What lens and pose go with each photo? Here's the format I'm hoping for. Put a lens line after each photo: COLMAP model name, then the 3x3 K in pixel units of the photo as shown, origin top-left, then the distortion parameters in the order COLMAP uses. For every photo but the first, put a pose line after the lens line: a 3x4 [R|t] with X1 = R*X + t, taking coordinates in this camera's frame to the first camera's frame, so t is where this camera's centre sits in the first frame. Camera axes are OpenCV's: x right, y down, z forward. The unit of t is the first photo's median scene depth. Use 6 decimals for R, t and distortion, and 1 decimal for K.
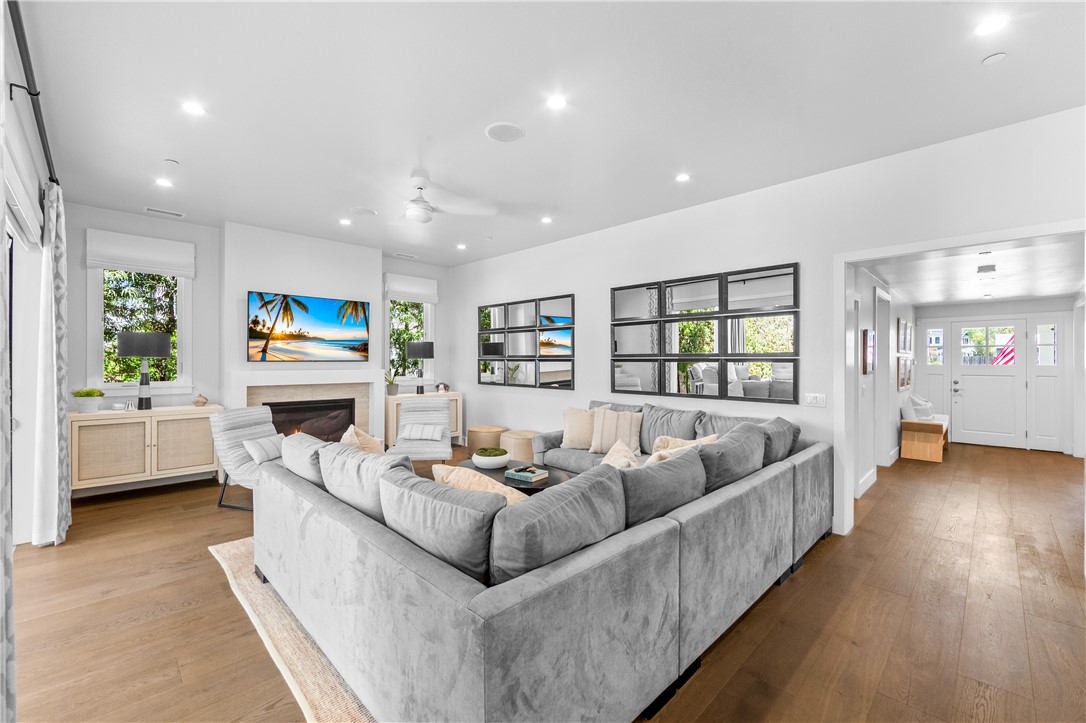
lens RADIAL K [[449.7, 0, 547.9], [0, 449.7, 360.8], [0, 0, 1]] dist [-0.000117, 0.000592]
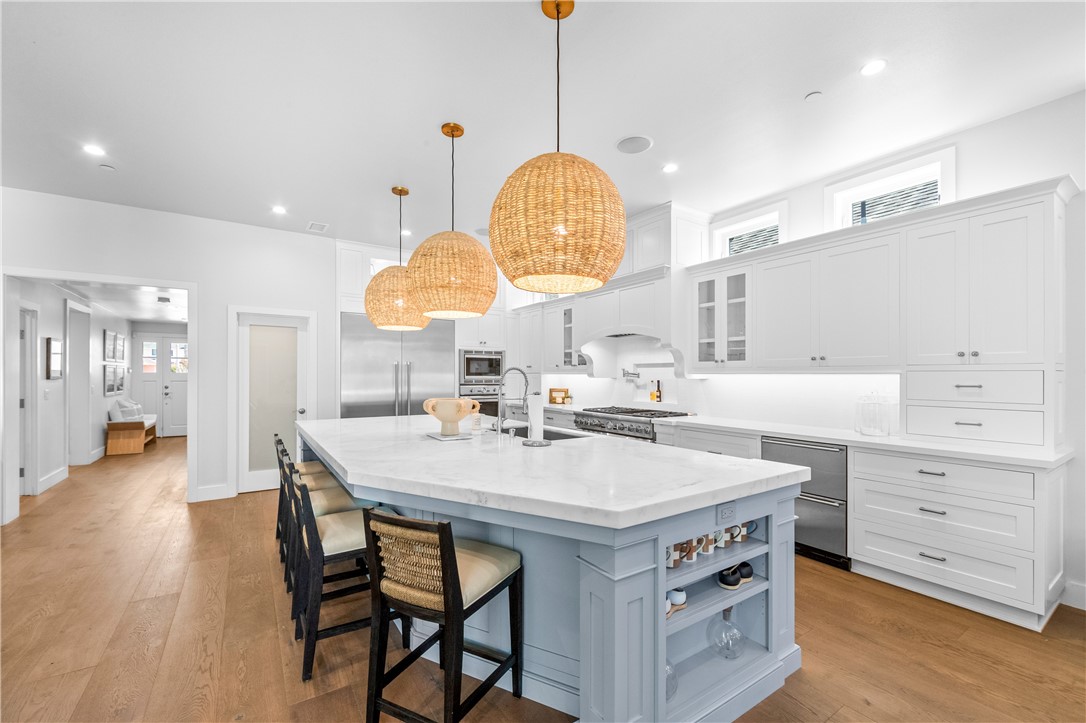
lens RADIAL K [[449.7, 0, 540.5], [0, 449.7, 372.0], [0, 0, 1]] dist [-0.000117, 0.000592]
pose [[0.208427, 0.002187, 0.978036, -0.096246], [-0.001171, 0.999997, -0.001986, 0.012101], [-0.978037, -0.000731, 0.208429, -0.342414]]
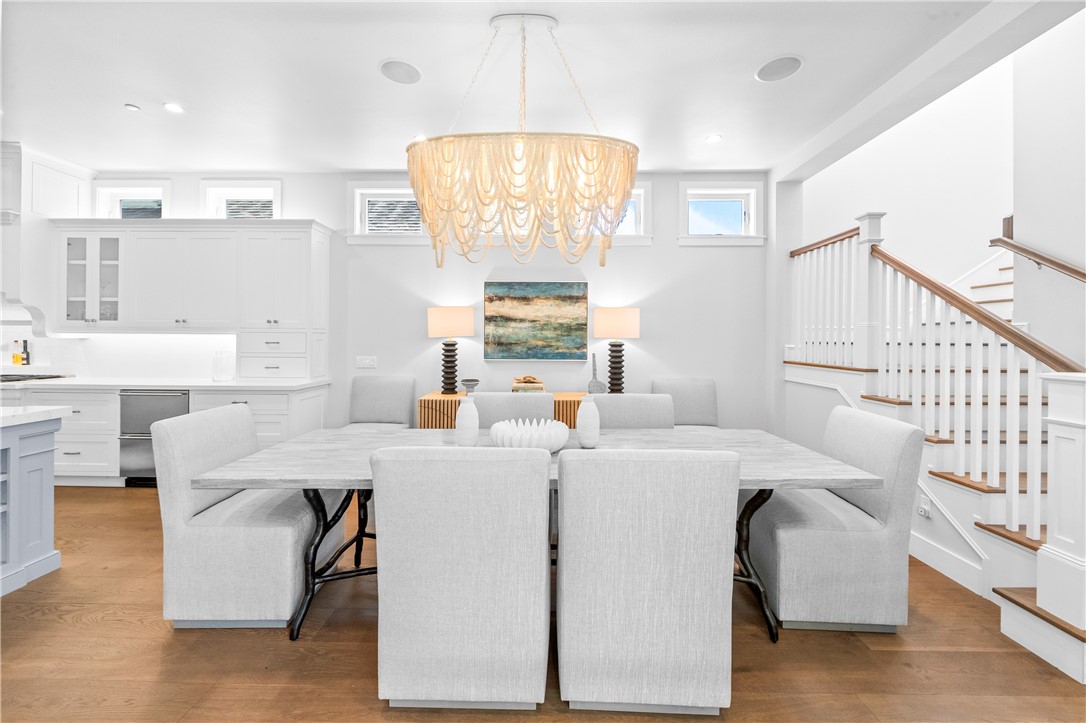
lens RADIAL K [[421.9, 0, 533.6], [0, 421.9, 342.1], [0, 0, 1]] dist [-0.001011, -0.000214]
pose [[-0.690170, -0.008362, 0.723598, -0.342343], [-0.010826, 0.999941, 0.001230, 0.020195], [-0.723566, -0.006984, -0.690220, -0.545358]]
